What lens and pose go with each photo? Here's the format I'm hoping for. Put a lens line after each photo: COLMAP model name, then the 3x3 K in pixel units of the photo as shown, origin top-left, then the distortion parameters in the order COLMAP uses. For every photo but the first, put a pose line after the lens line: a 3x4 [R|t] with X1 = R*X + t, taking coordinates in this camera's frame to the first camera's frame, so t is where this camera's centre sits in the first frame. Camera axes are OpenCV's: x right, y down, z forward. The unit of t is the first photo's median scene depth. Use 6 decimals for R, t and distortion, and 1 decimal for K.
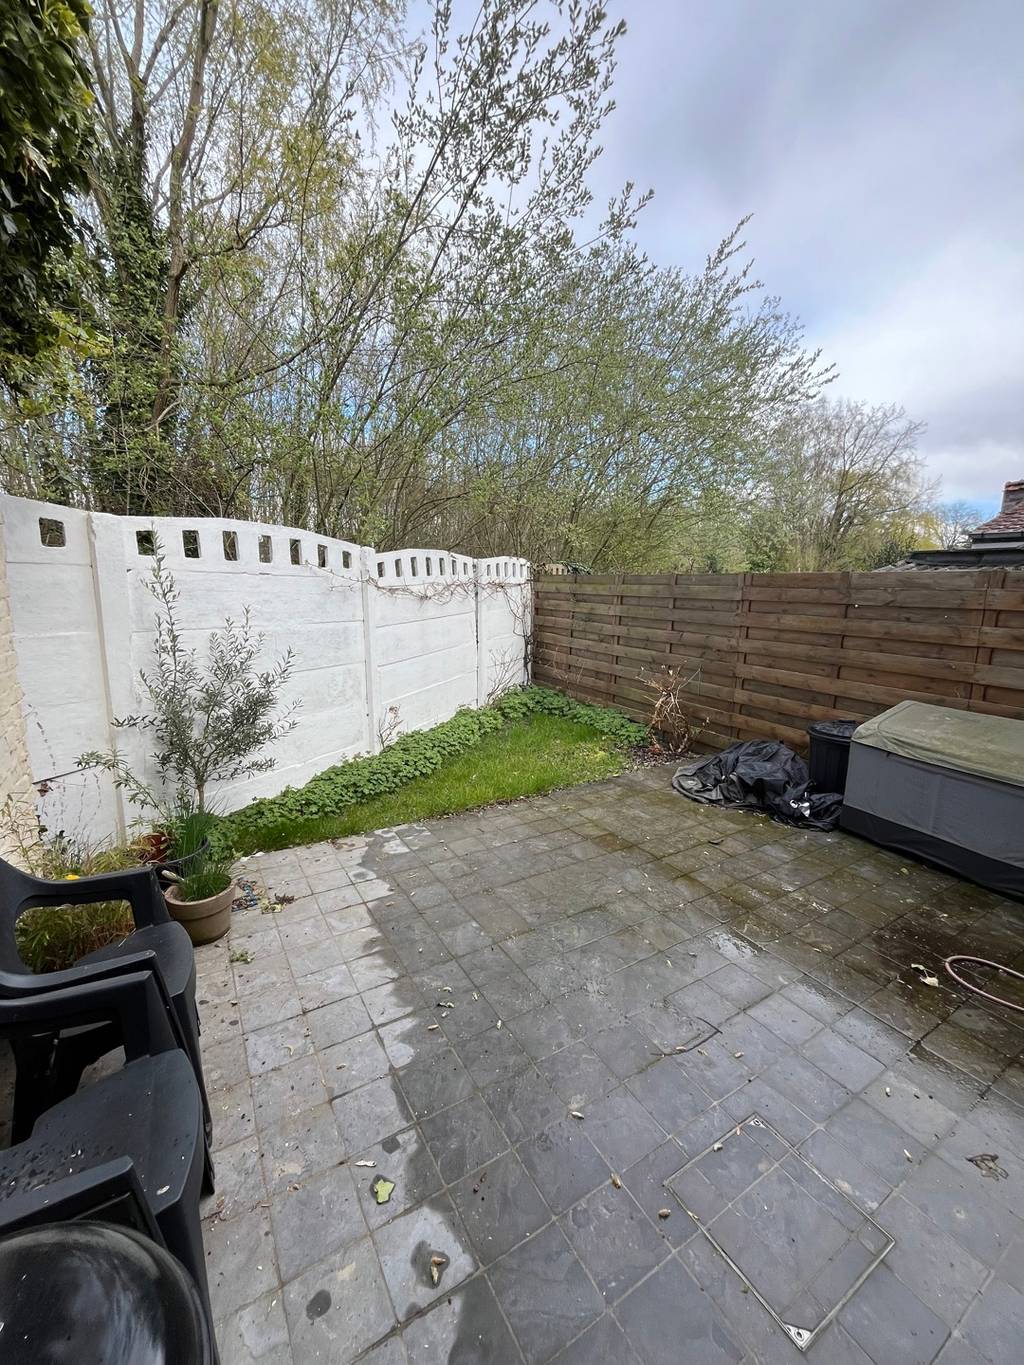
lens RADIAL K [[549.1, 0, 511.4], [0, 549.1, 679.5], [0, 0, 1]] dist [-0.001752, -0.000233]
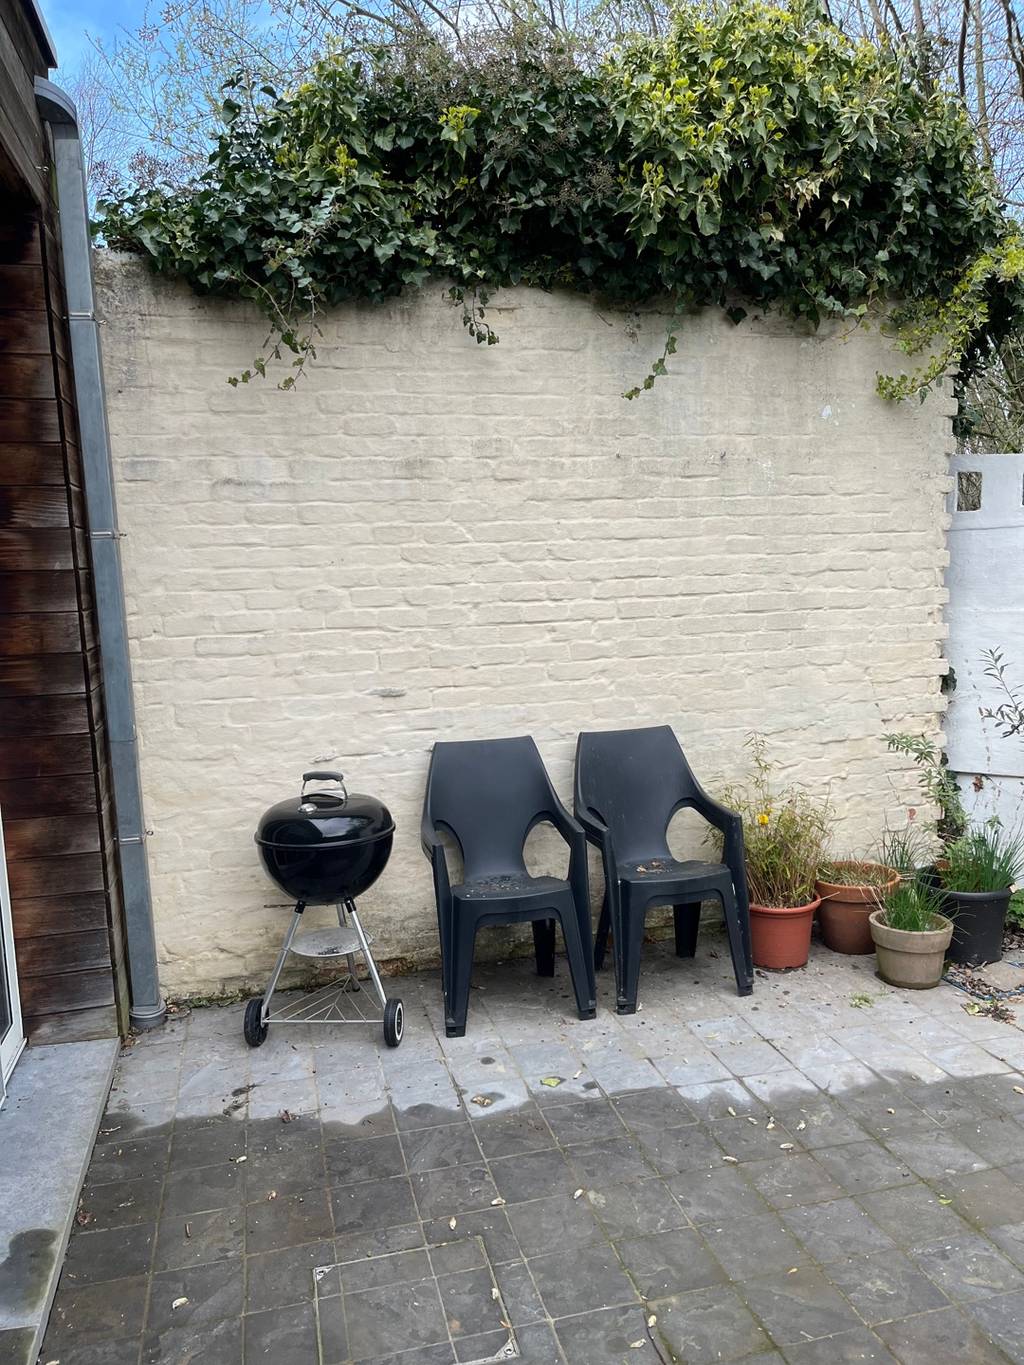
lens RADIAL K [[1052.1, 0, 511.7], [0, 1052.1, 681.9], [0, 0, 1]] dist [0.030015, -0.021432]
pose [[-0.306239, 0.092539, -0.947446, 1.343213], [-0.122921, 0.983088, 0.135752, -0.138053], [0.943985, 0.158033, -0.289685, 1.055510]]
